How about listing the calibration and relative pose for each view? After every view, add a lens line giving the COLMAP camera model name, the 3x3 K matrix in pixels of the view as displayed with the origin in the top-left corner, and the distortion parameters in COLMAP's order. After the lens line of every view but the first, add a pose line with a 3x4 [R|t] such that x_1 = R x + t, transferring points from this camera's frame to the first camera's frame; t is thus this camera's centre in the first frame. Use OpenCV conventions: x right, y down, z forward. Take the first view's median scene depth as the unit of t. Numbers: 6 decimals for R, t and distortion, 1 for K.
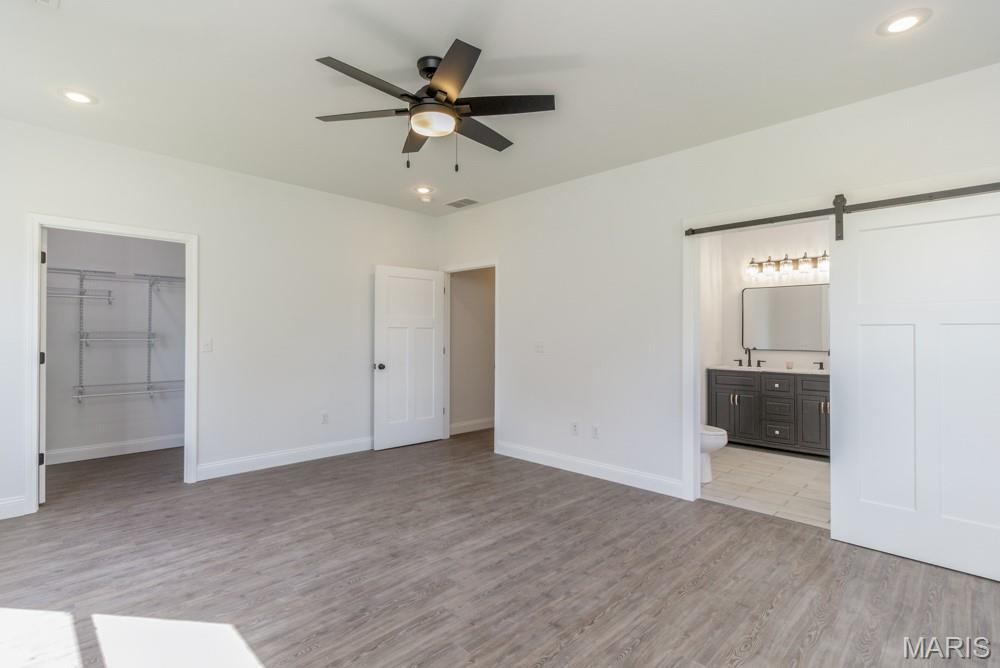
lens RADIAL K [[491.3, 0, 502.2], [0, 491.3, 327.1], [0, 0, 1]] dist [0.002277, 0.000035]
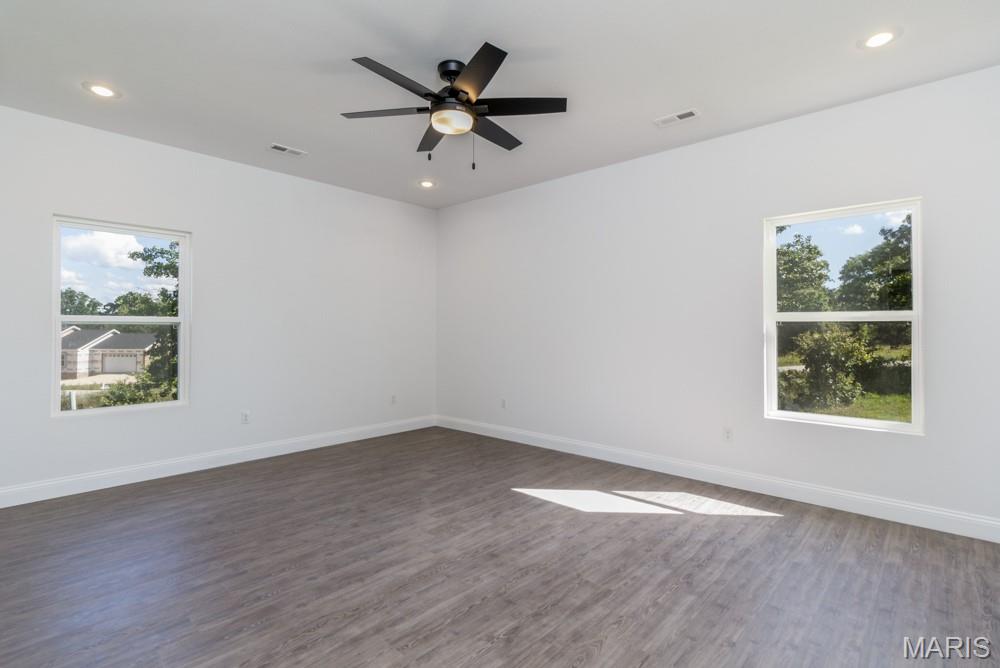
lens RADIAL K [[491.3, 0, 502.2], [0, 491.3, 327.1], [0, 0, 1]] dist [0.002277, 0.000035]
pose [[-0.999226, -0.006023, -0.038876, -0.202189], [-0.005344, 0.999832, -0.017552, 0.048652], [0.038975, -0.017331, -0.999090, 1.980329]]
